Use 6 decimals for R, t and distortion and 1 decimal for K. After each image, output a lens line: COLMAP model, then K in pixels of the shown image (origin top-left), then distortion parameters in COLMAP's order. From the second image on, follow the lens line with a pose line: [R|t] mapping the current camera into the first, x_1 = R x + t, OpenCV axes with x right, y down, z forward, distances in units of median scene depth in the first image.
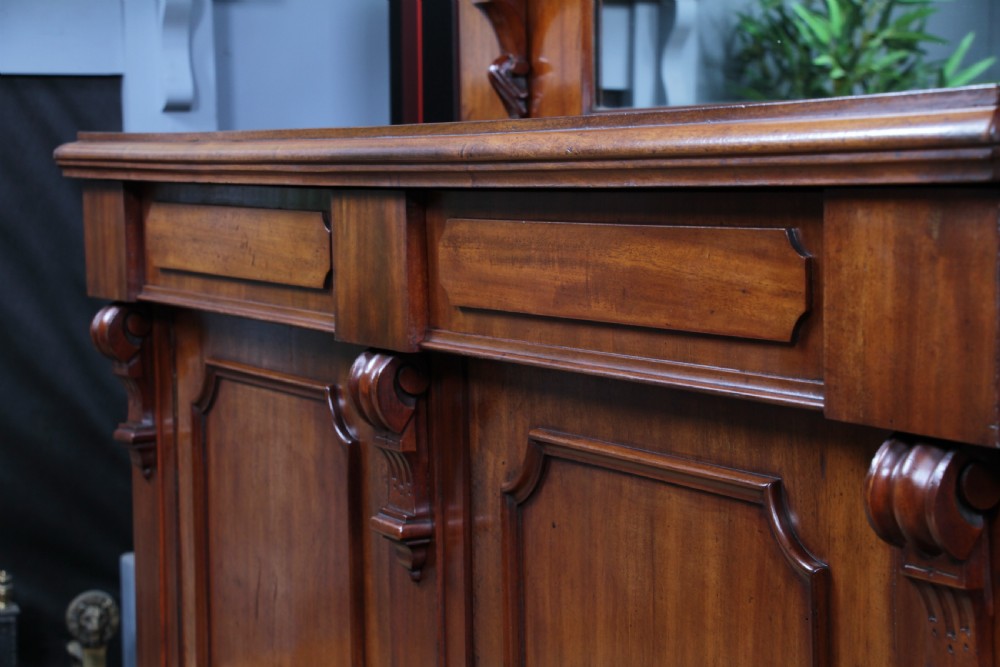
lens RADIAL K [[2185.7, 0, 483.9], [0, 2185.7, 362.0], [0, 0, 1]] dist [0.347333, 0.000000]
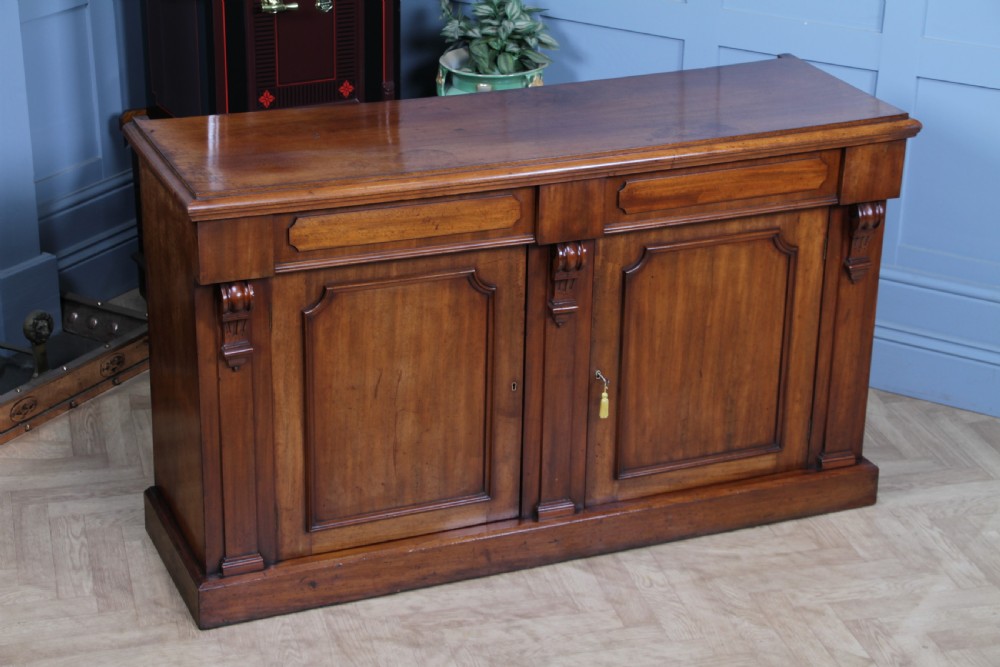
lens RADIAL K [[2056.1, 0, 503.3], [0, 2056.1, 331.9], [0, 0, 1]] dist [0.296873, 0.000000]
pose [[0.096451, -0.370493, 0.923814, -3.027389], [0.074101, 0.928238, 0.364531, -1.031445], [-0.992576, 0.033297, 0.116983, 1.116252]]
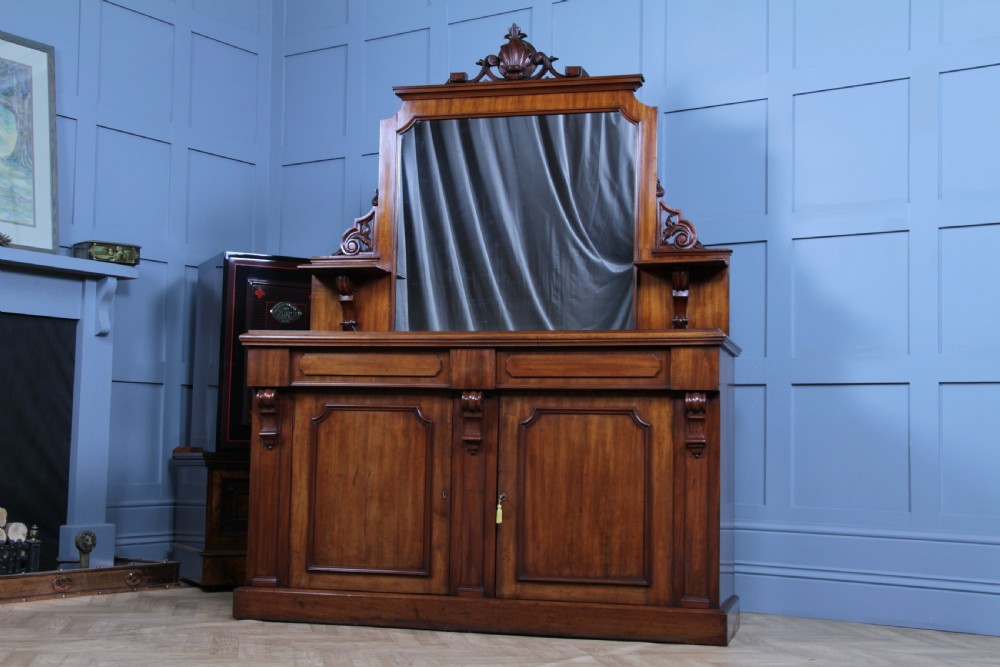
lens RADIAL K [[1417.8, 0, 505.4], [0, 1417.8, 354.2], [0, 0, 1]] dist [0.131980, 0.000000]
pose [[0.677374, 0.085240, 0.730683, -2.464660], [0.038170, 0.987854, -0.150627, 0.415436], [-0.734648, 0.129921, 0.665893, -0.917019]]
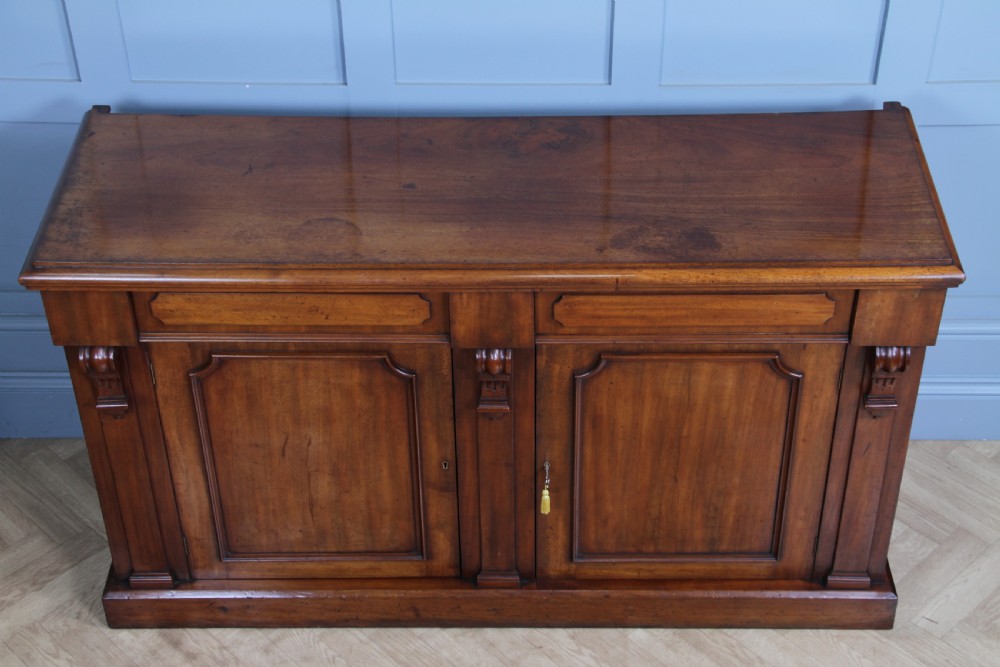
lens RADIAL K [[1649.2, 0, 507.3], [0, 1649.2, 339.4], [0, 0, 1]] dist [0.149791, 0.000000]
pose [[0.476420, -0.543973, 0.690736, -1.559643], [0.085981, 0.810686, 0.579133, -1.278371], [-0.875003, -0.216520, 0.432999, 0.417901]]
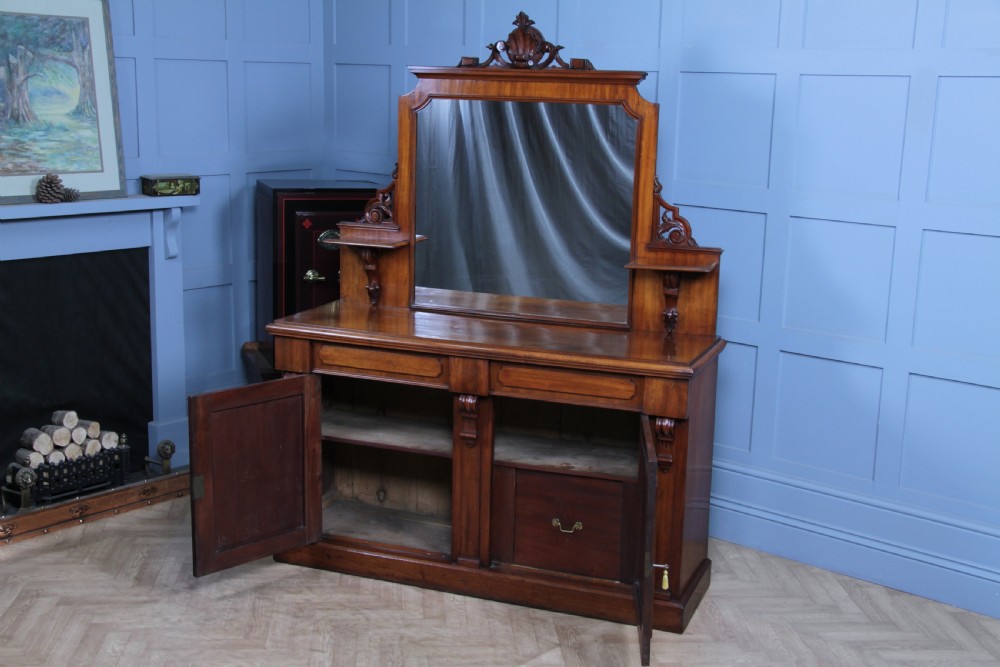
lens RADIAL K [[1284.6, 0, 499.0], [0, 1284.6, 361.3], [0, 0, 1]] dist [0.053287, 0.000000]
pose [[0.754998, -0.105964, 0.647109, -2.164151], [0.024517, 0.990728, 0.133627, -0.538010], [-0.655269, -0.085023, 0.750596, -1.179752]]
